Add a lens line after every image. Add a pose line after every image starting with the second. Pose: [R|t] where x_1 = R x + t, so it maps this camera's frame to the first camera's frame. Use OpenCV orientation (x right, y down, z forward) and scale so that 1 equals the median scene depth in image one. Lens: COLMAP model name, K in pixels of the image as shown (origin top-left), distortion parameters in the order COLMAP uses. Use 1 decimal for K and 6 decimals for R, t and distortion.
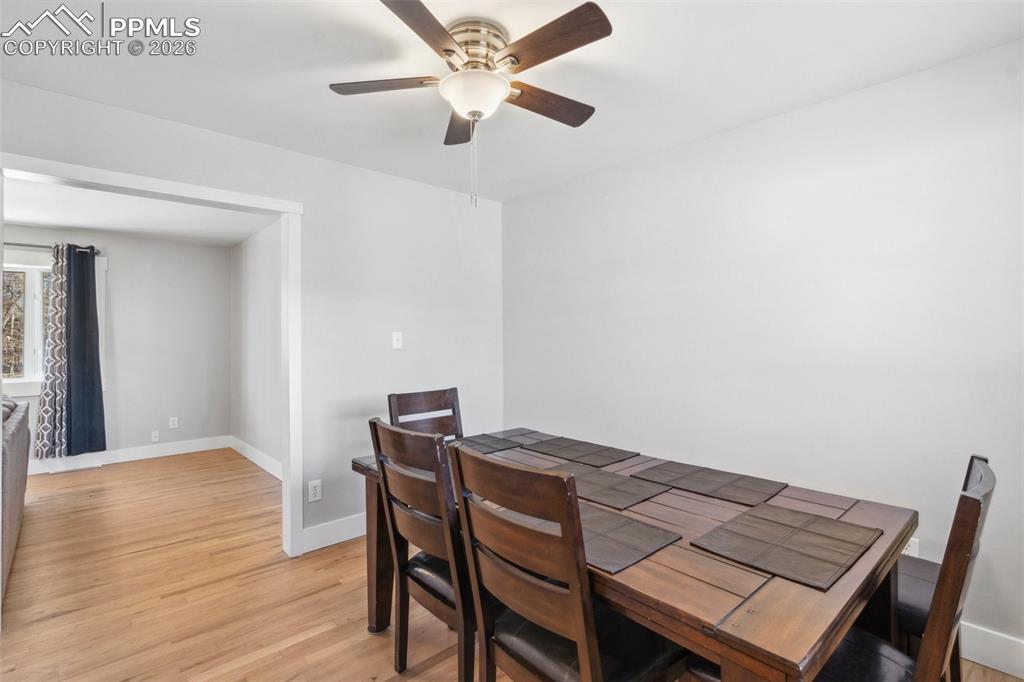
lens RADIAL K [[490.1, 0, 505.0], [0, 490.1, 335.1], [0, 0, 1]] dist [0.003848, 0.000868]
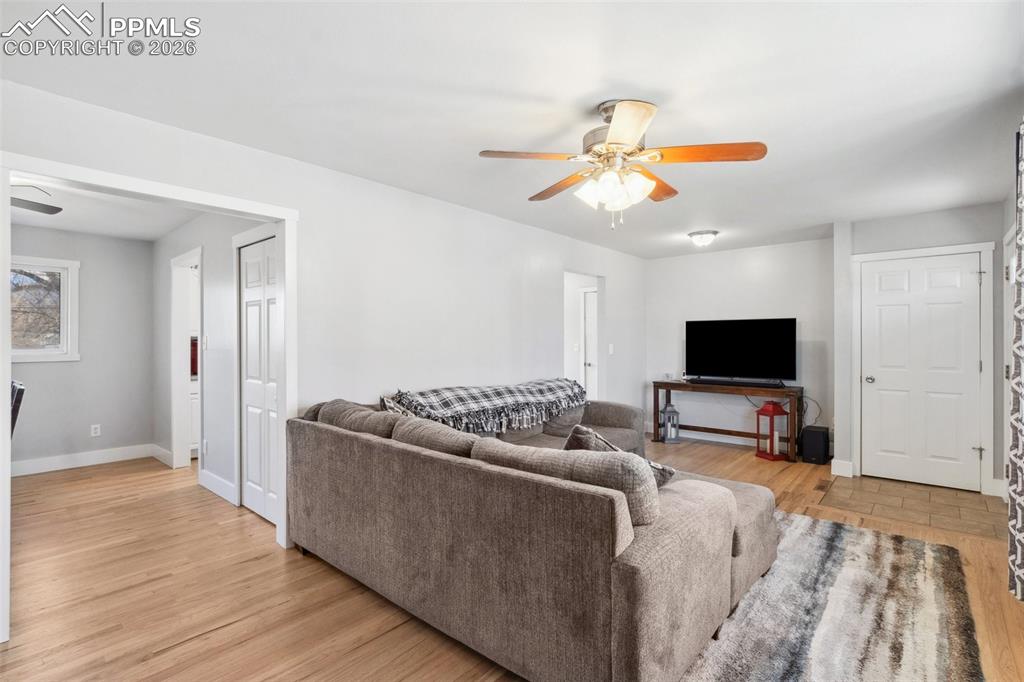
lens RADIAL K [[490.1, 0, 501.4], [0, 490.1, 338.0], [0, 0, 1]] dist [0.003848, 0.000868]
pose [[-0.995172, 0.011041, -0.097519, -0.696763], [0.010758, 0.999936, 0.003428, 0.005732], [0.097551, 0.002362, -0.995228, 1.132292]]
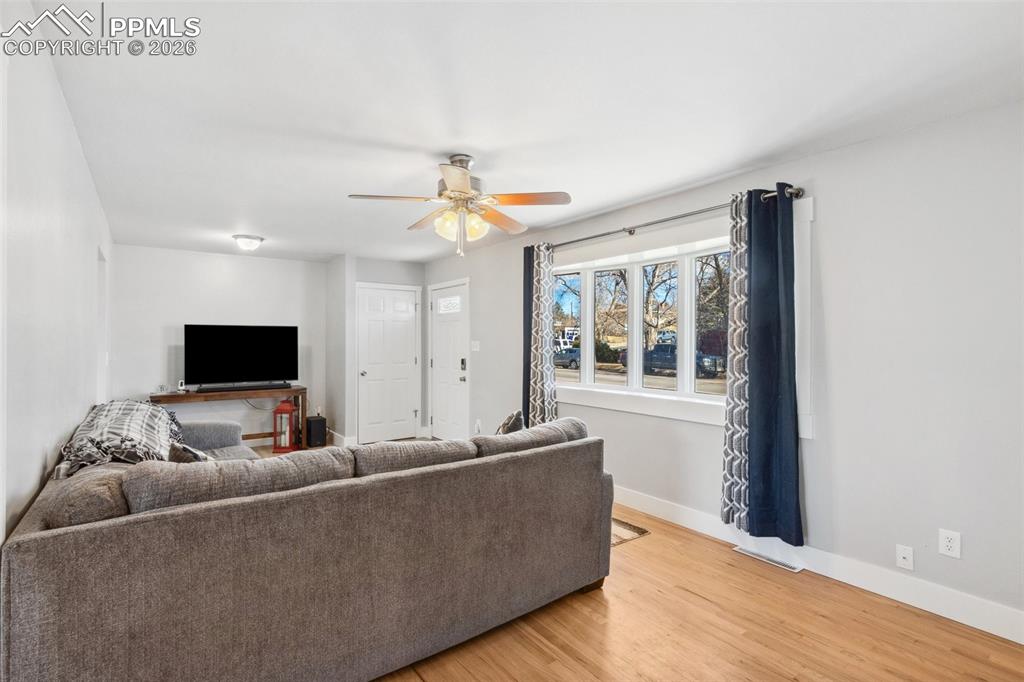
lens RADIAL K [[490.1, 0, 503.5], [0, 490.1, 340.4], [0, 0, 1]] dist [0.003848, 0.000868]
pose [[-0.099563, 0.005565, -0.995016, -0.240976], [-0.002587, 0.999980, 0.005852, 0.000009], [0.995028, 0.003156, -0.099547, 0.754086]]
